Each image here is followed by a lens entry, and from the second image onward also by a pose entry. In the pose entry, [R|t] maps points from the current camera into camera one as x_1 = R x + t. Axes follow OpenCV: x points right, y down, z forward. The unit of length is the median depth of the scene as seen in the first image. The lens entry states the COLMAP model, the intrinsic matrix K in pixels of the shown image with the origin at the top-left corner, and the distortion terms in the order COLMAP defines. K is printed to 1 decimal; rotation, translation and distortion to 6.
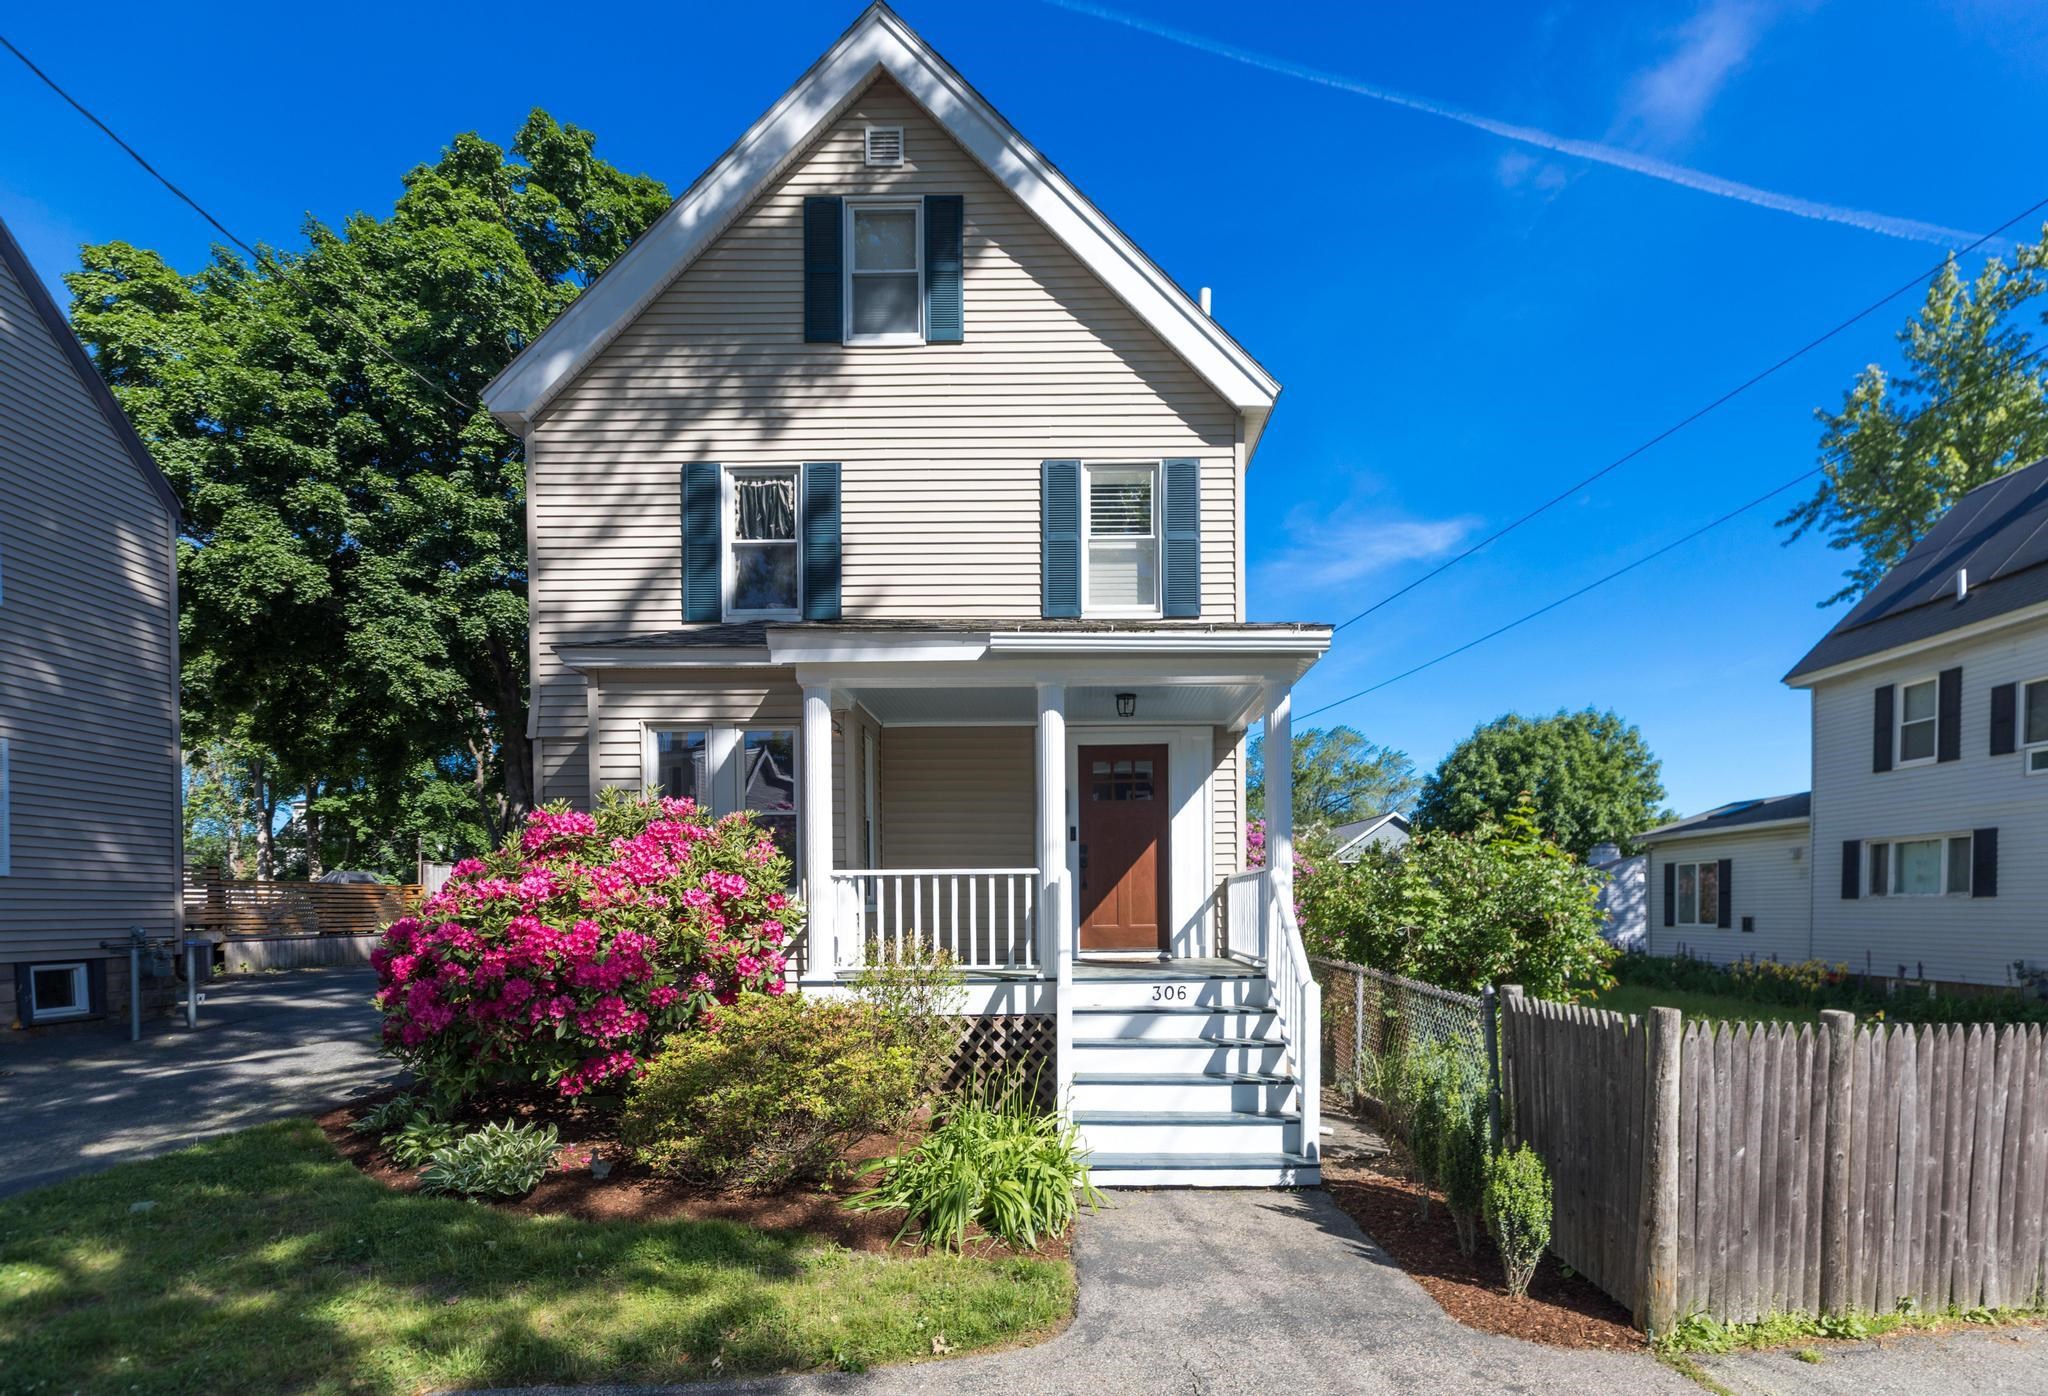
lens RADIAL K [[962.7, 0, 1000.0], [0, 962.7, 740.5], [0, 0, 1]] dist [0.007946, -0.001568]
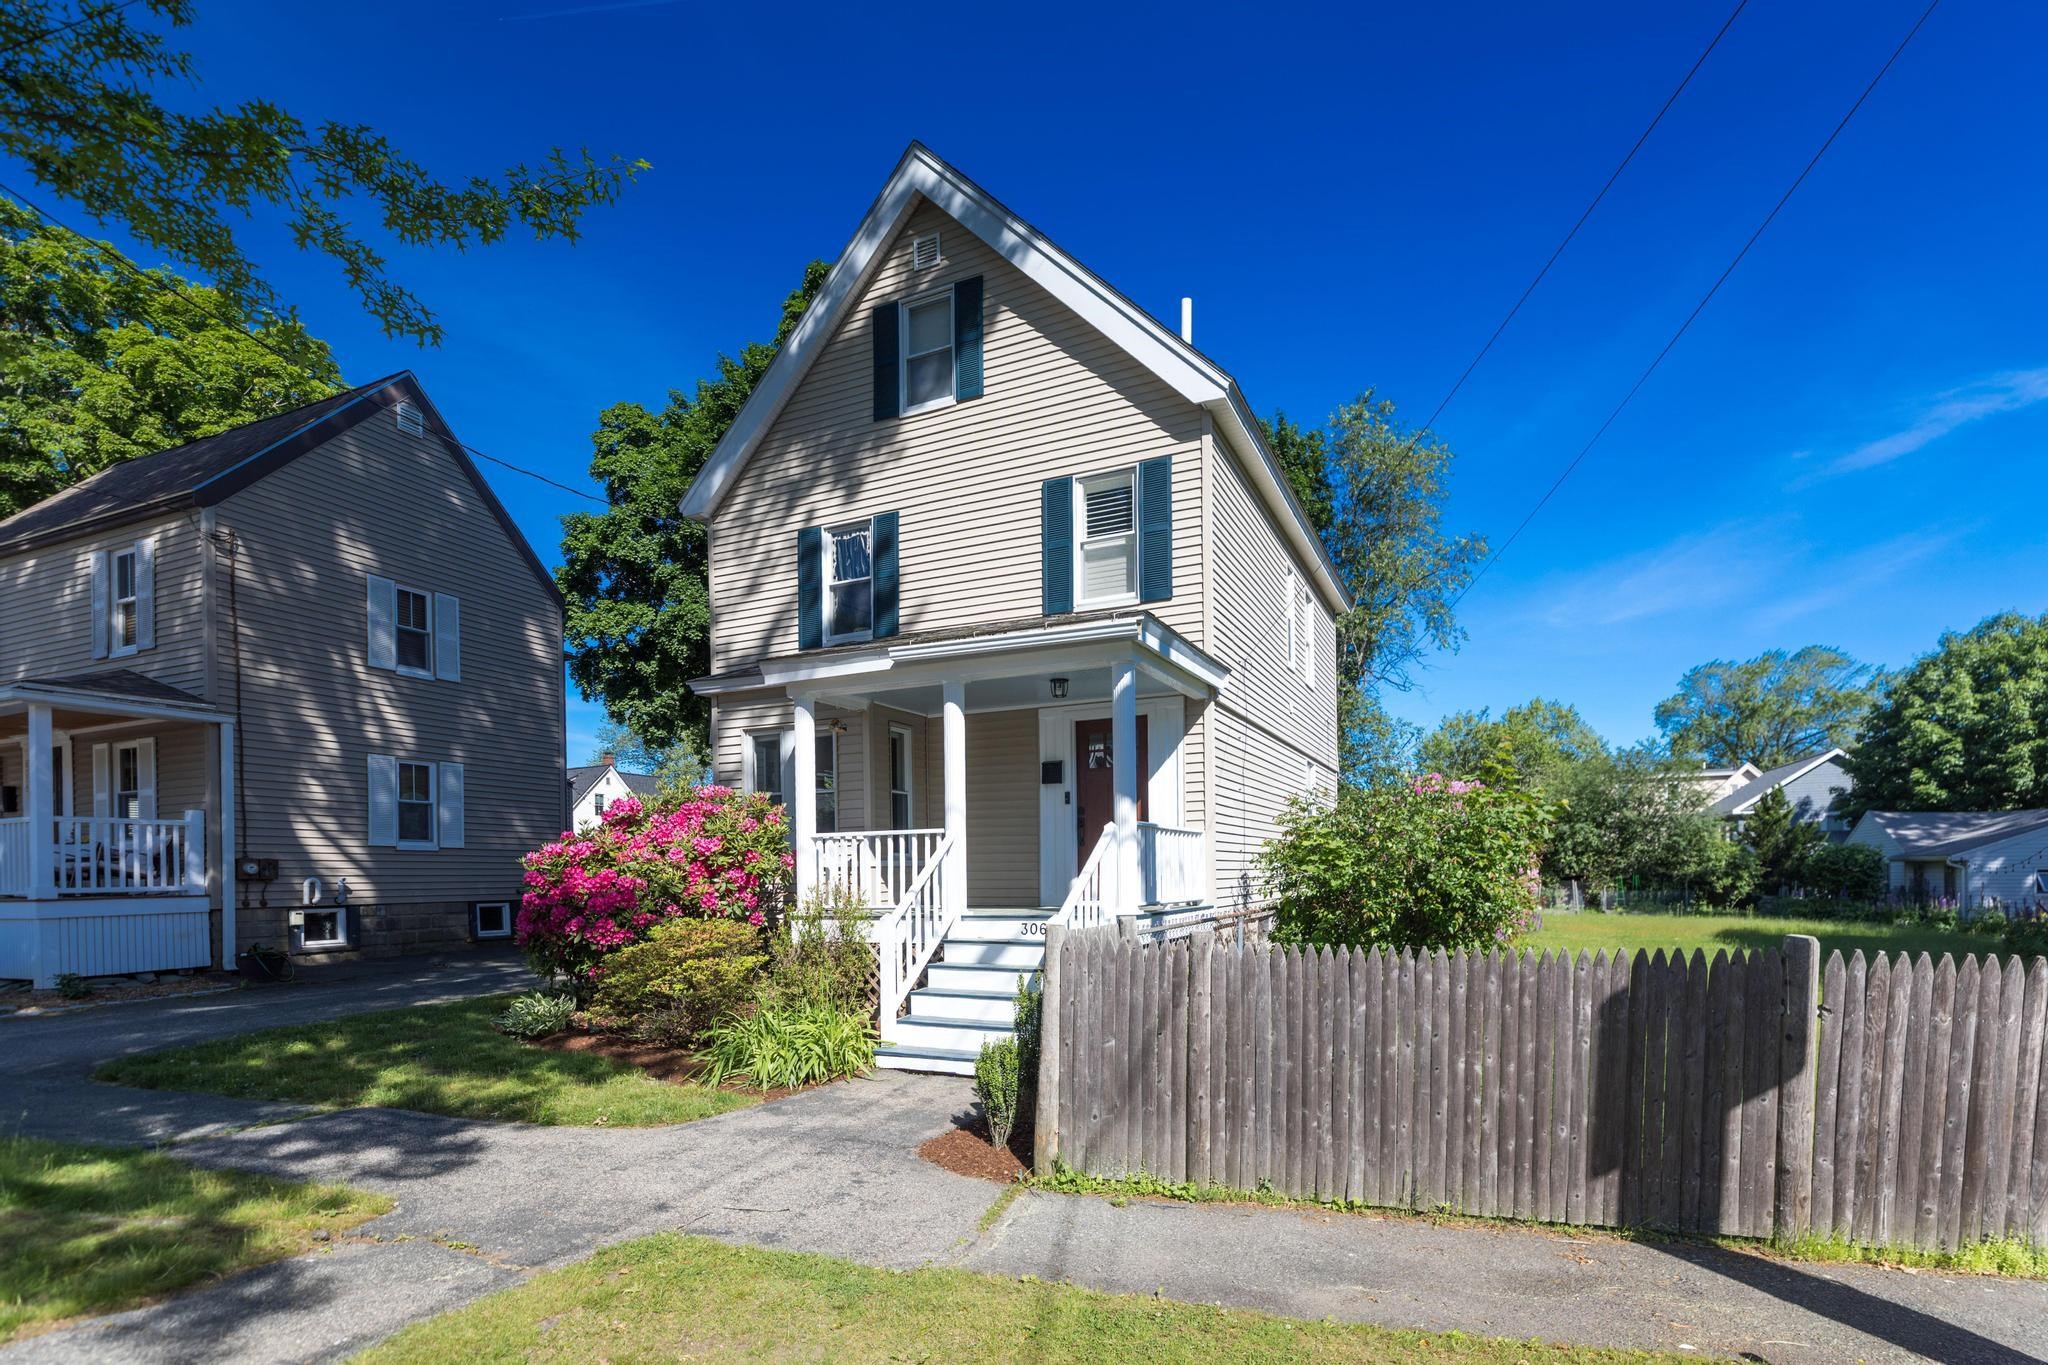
lens RADIAL K [[952.3, 0, 1024.0], [0, 952.3, 680.4], [0, 0, 1]] dist [0.005056, 0.000027]
pose [[0.906697, -0.088182, -0.412462, 0.480724], [0.076154, 0.996055, -0.045545, 0.003304], [0.414851, 0.009884, 0.909835, -0.068385]]
